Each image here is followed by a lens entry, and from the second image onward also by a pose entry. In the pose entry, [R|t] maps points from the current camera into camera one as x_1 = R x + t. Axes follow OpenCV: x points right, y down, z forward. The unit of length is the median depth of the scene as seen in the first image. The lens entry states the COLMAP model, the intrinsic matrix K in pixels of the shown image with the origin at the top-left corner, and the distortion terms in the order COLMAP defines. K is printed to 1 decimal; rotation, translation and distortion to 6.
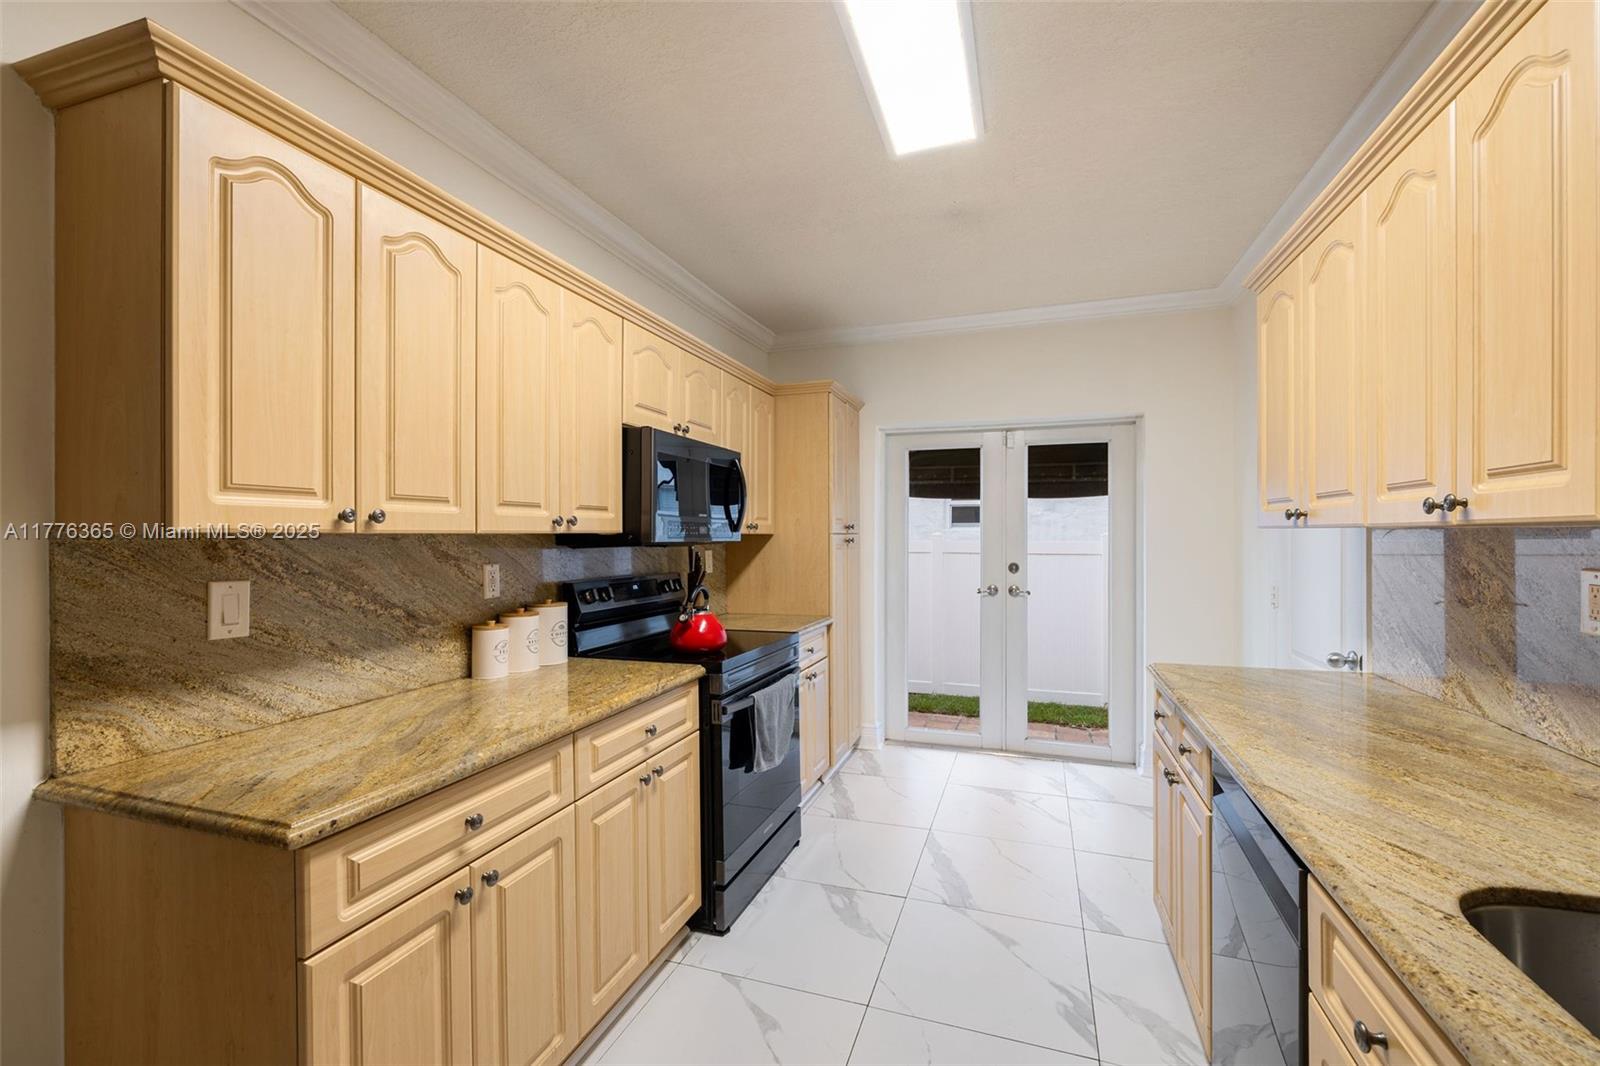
lens RADIAL K [[675.7, 0, 800.0], [0, 675.7, 533.0], [0, 0, 1]] dist [-0.003239, 0.000076]
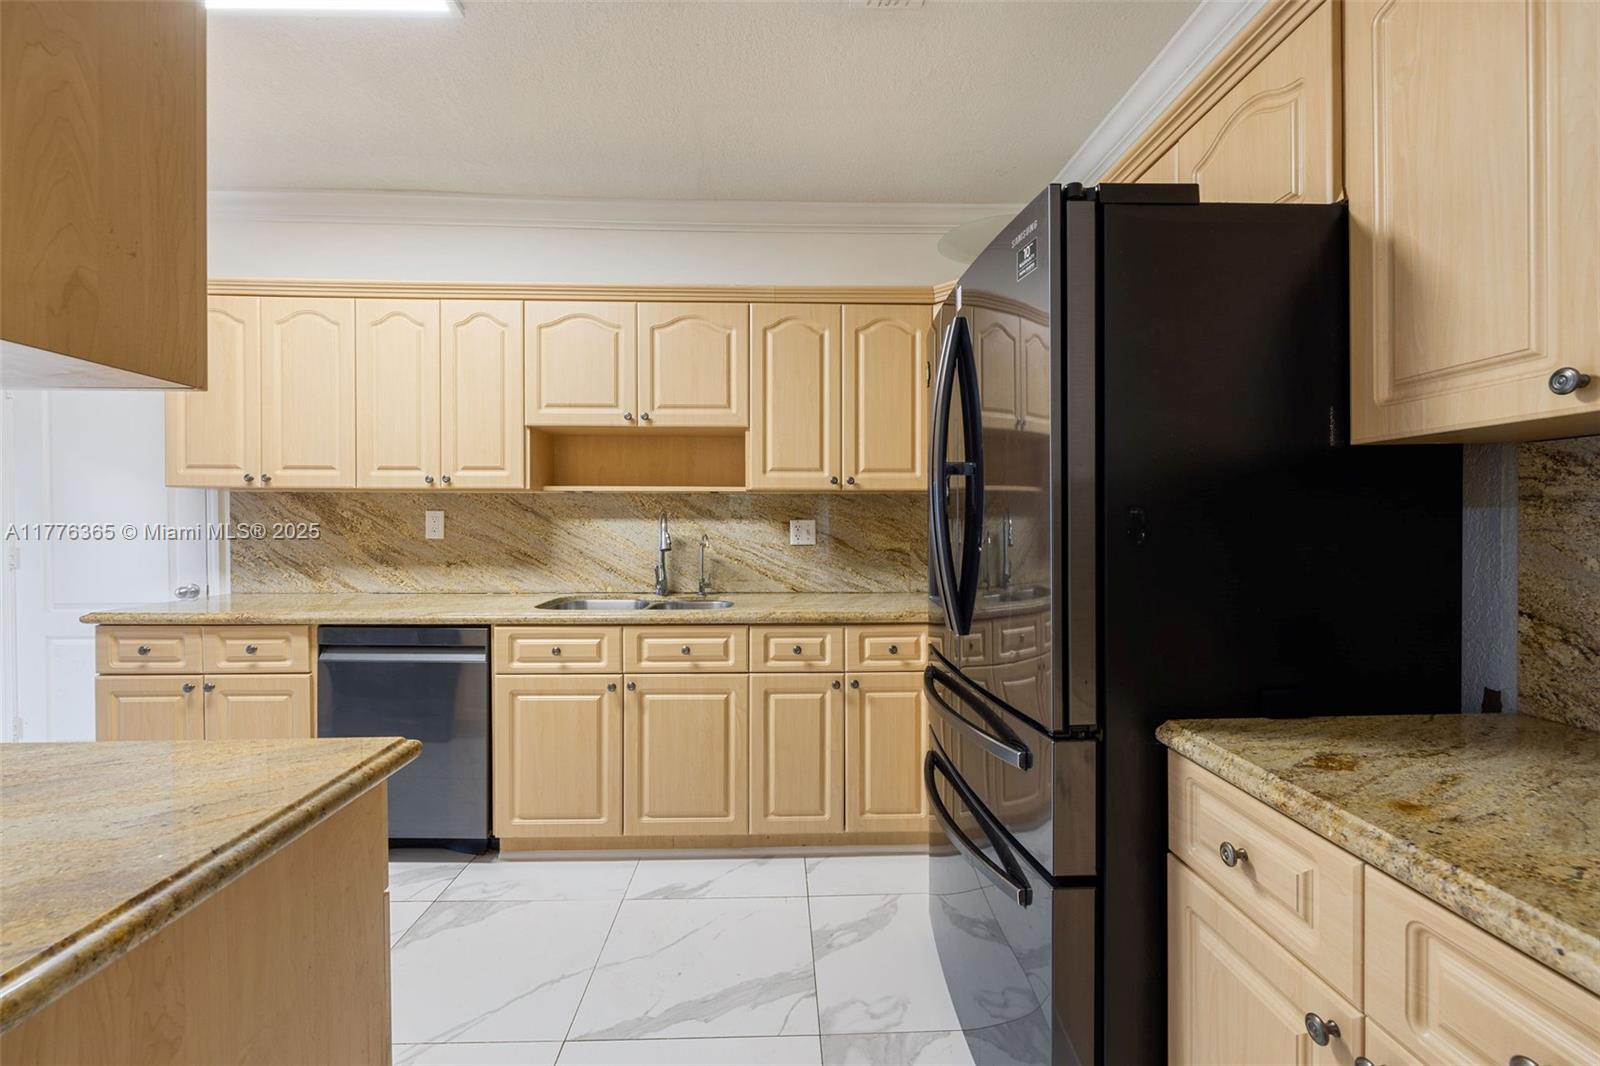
lens RADIAL K [[675.7, 0, 800.0], [0, 675.7, 533.0], [0, 0, 1]] dist [-0.003239, 0.000076]
pose [[-0.361831, -0.013847, 0.932141, -1.515576], [-0.001738, 0.999898, 0.014179, 0.097861], [-0.932242, 0.003510, -0.361818, 0.660810]]
